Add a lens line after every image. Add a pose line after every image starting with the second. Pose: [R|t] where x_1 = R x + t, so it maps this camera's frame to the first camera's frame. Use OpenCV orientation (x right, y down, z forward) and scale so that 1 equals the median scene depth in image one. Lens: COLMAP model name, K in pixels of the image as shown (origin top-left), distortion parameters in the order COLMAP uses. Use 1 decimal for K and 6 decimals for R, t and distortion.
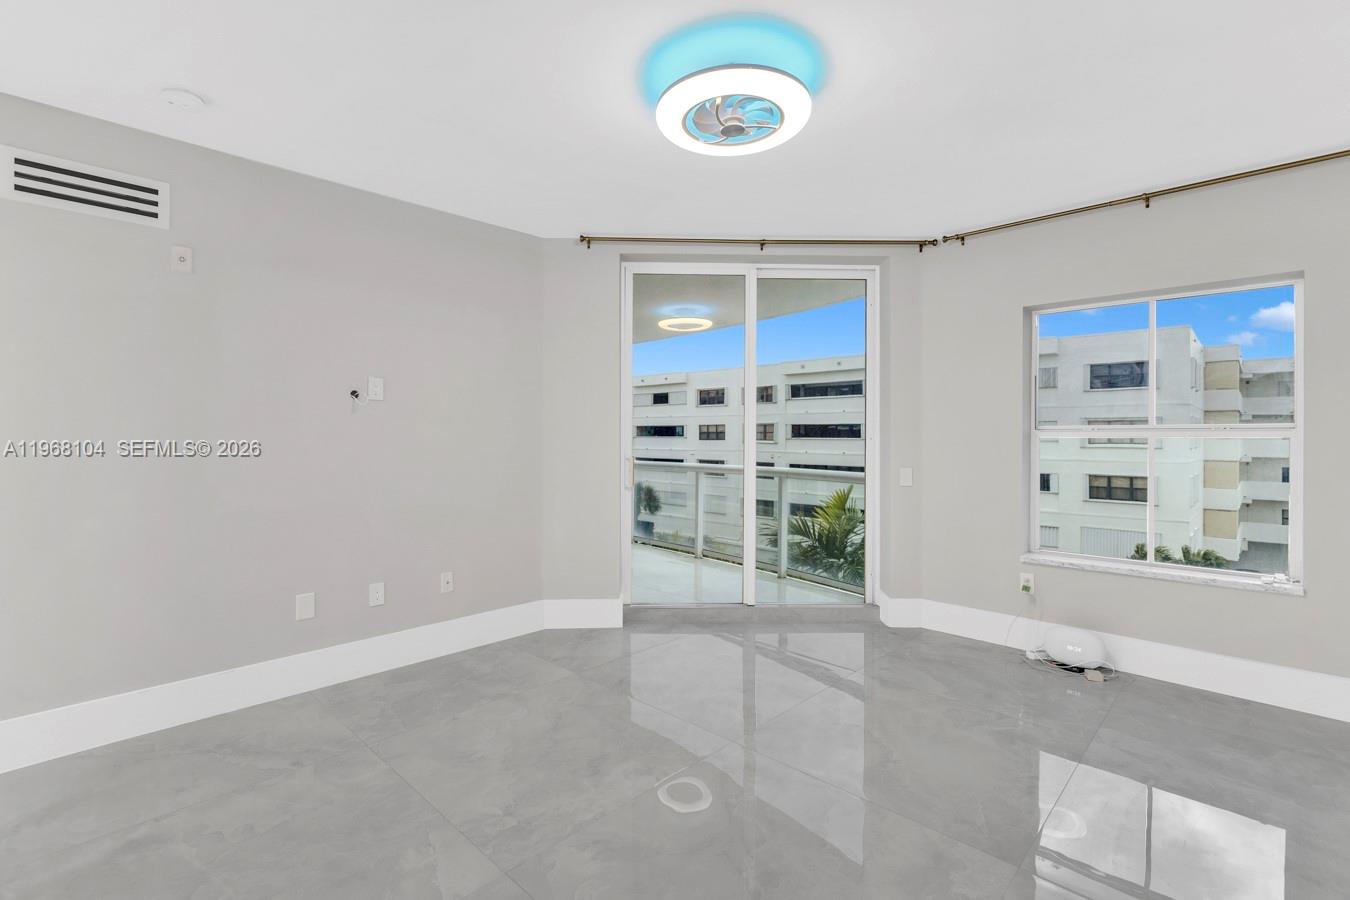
lens RADIAL K [[637.8, 0, 676.1], [0, 637.8, 430.4], [0, 0, 1]] dist [-0.001389, -0.000382]
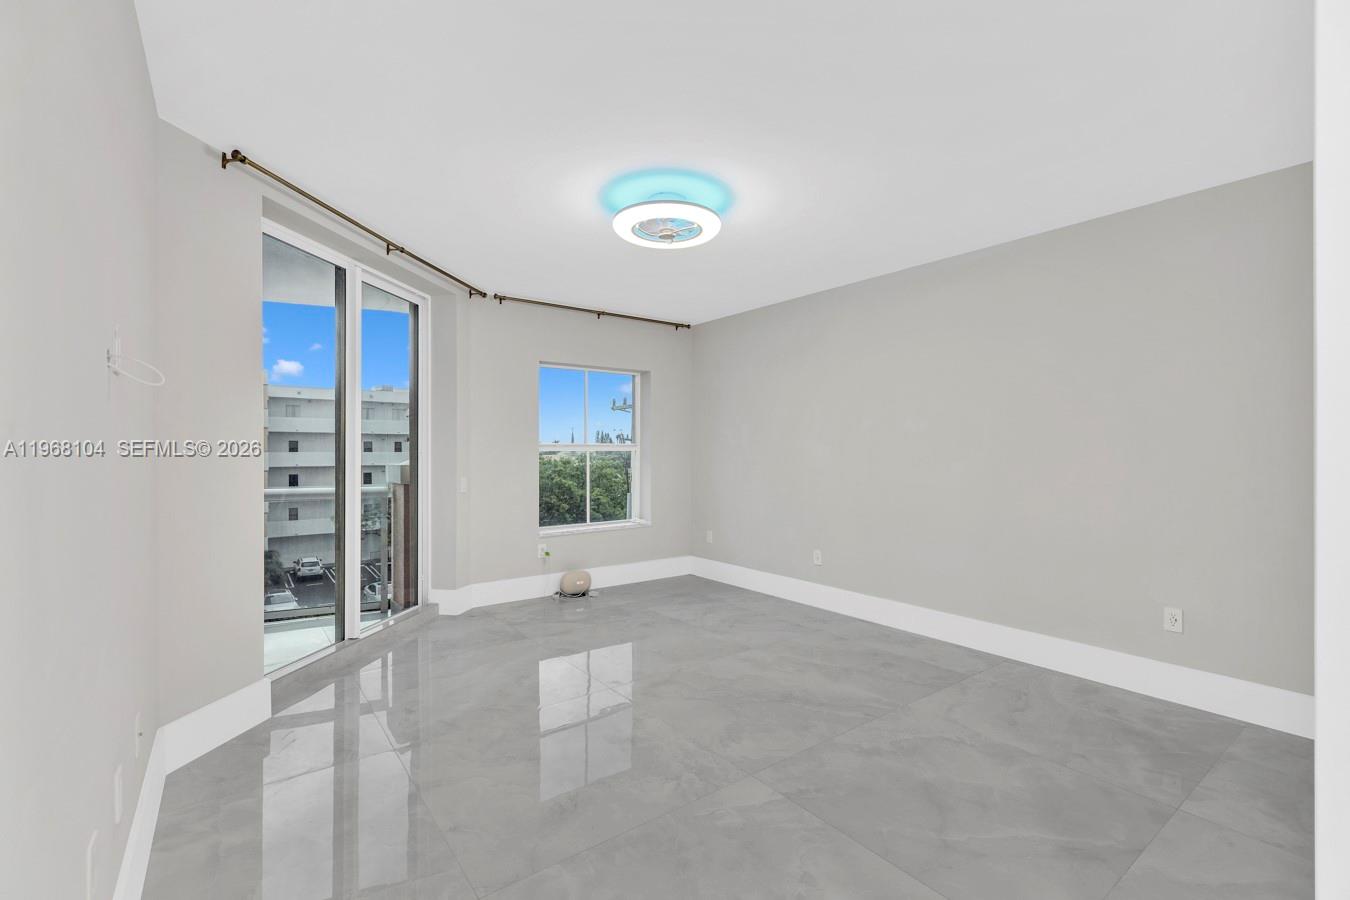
lens RADIAL K [[632.8, 0, 675.0], [0, 632.8, 450.0], [0, 0, 1]] dist [-0.000093, 0.000003]
pose [[0.108649, -0.003084, 0.994075, -0.773718], [-0.006793, 0.999970, 0.003845, 0.000602], [-0.994057, -0.007170, 0.108624, 0.486445]]
